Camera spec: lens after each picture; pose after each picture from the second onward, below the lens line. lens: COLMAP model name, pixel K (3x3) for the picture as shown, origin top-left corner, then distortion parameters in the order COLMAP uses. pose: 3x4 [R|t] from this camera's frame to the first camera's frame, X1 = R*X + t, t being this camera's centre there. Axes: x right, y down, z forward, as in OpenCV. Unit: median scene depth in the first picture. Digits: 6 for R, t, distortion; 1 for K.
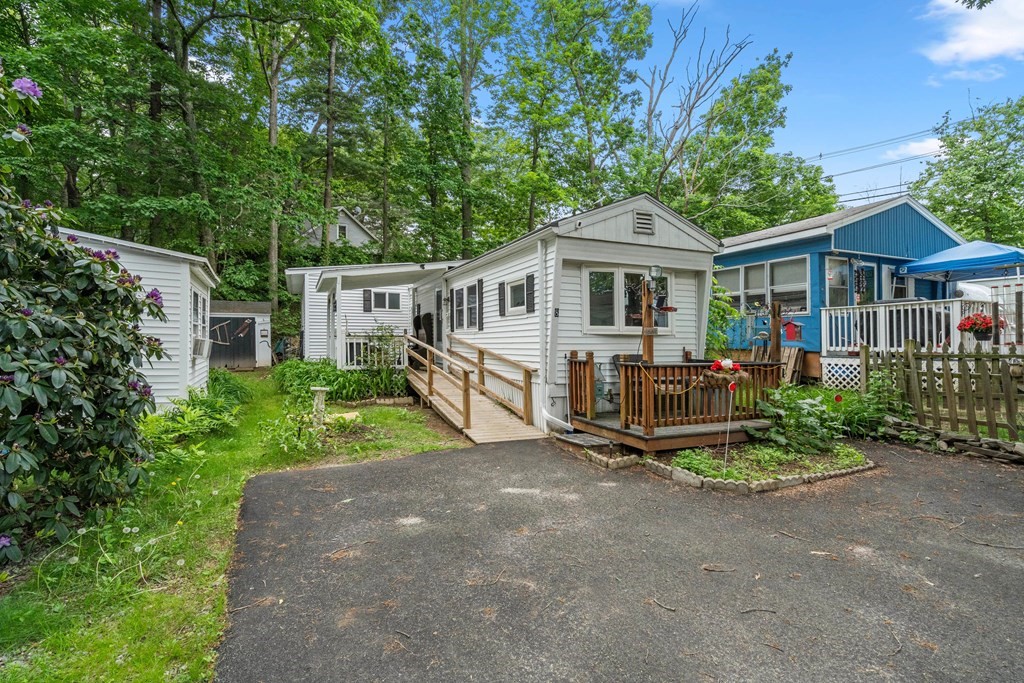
lens RADIAL K [[481.8, 0, 512.4], [0, 481.8, 345.3], [0, 0, 1]] dist [0.000300, -0.000010]
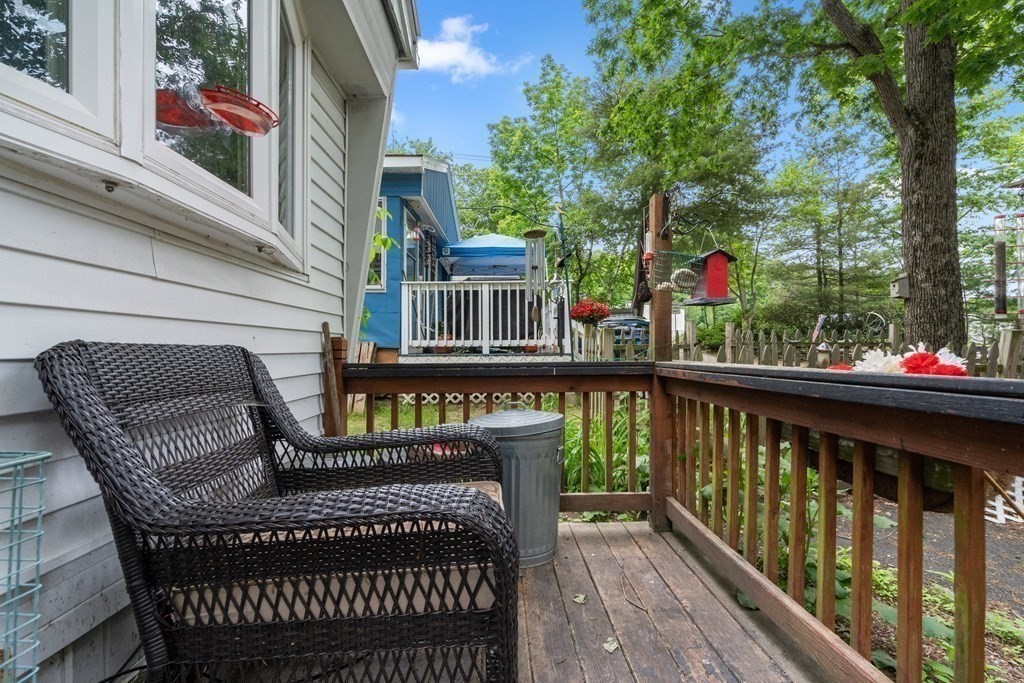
lens RADIAL K [[469.4, 0, 505.7], [0, 469.4, 340.3], [0, 0, 1]] dist [0.000613, -0.000037]
pose [[0.396514, 0.012896, 0.917938, 0.105559], [0.008783, 0.999802, -0.017840, 0.015137], [-0.917987, 0.015136, 0.396323, 0.605614]]
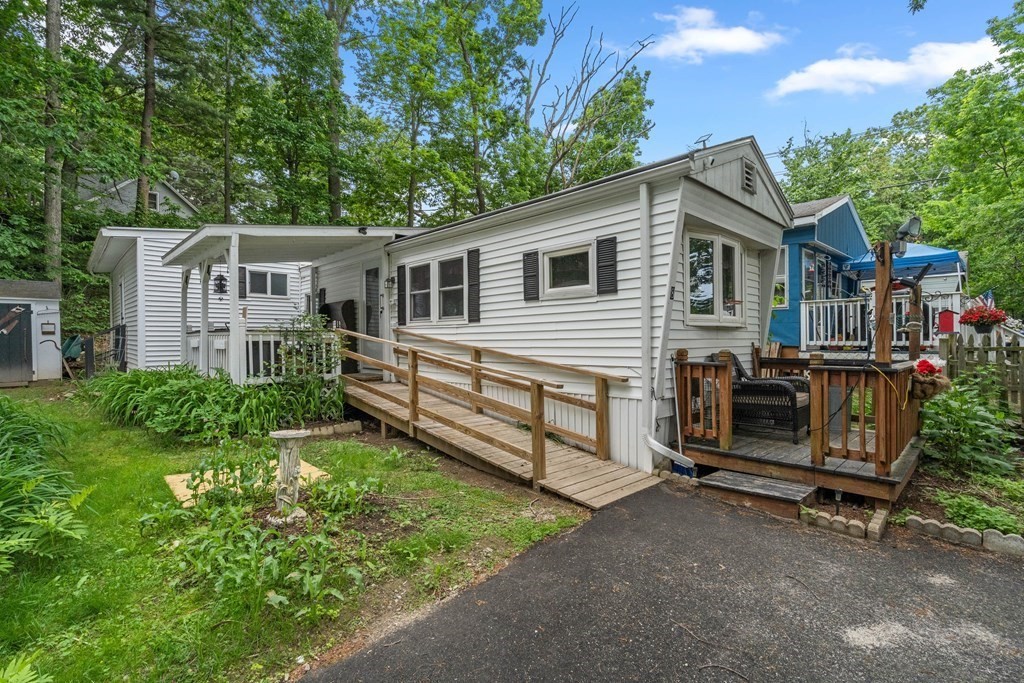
lens RADIAL K [[469.4, 0, 505.7], [0, 469.4, 340.3], [0, 0, 1]] dist [0.000613, -0.000037]
pose [[0.942221, -0.007887, 0.334898, -0.229258], [0.009833, 0.999943, -0.004116, -0.000902], [-0.334847, 0.007172, 0.942245, 0.306466]]
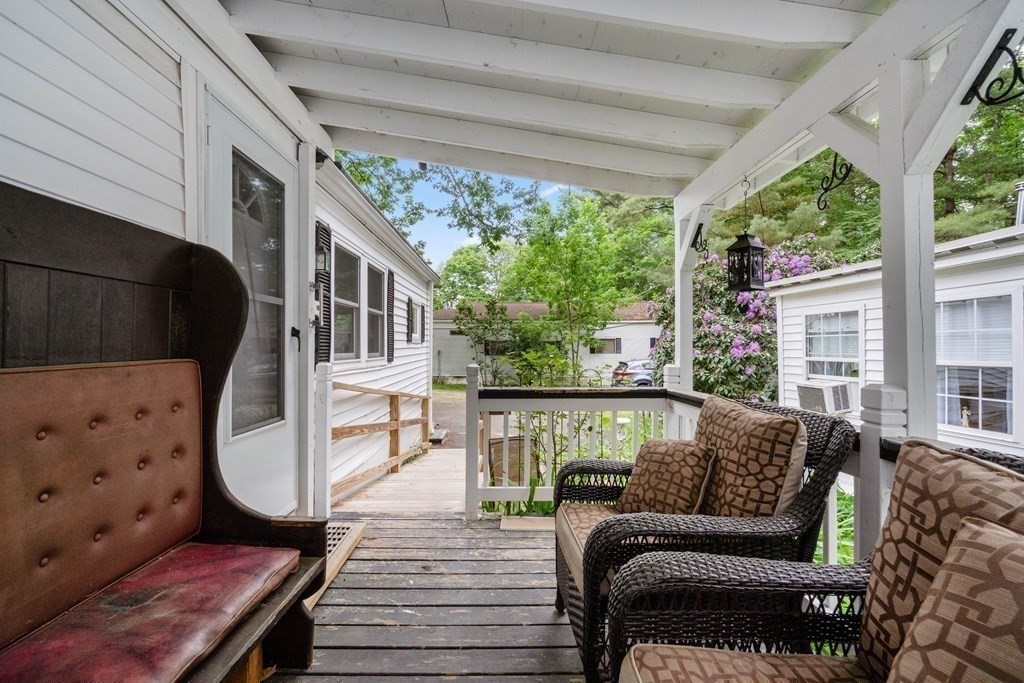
lens RADIAL K [[481.8, 0, 512.4], [0, 481.8, 345.3], [0, 0, 1]] dist [0.000300, -0.000010]
pose [[-0.916727, 0.000909, 0.399512, -0.379889], [0.000843, 1.000000, -0.000340, -0.045509], [-0.399512, 0.000025, -0.916728, 1.322042]]
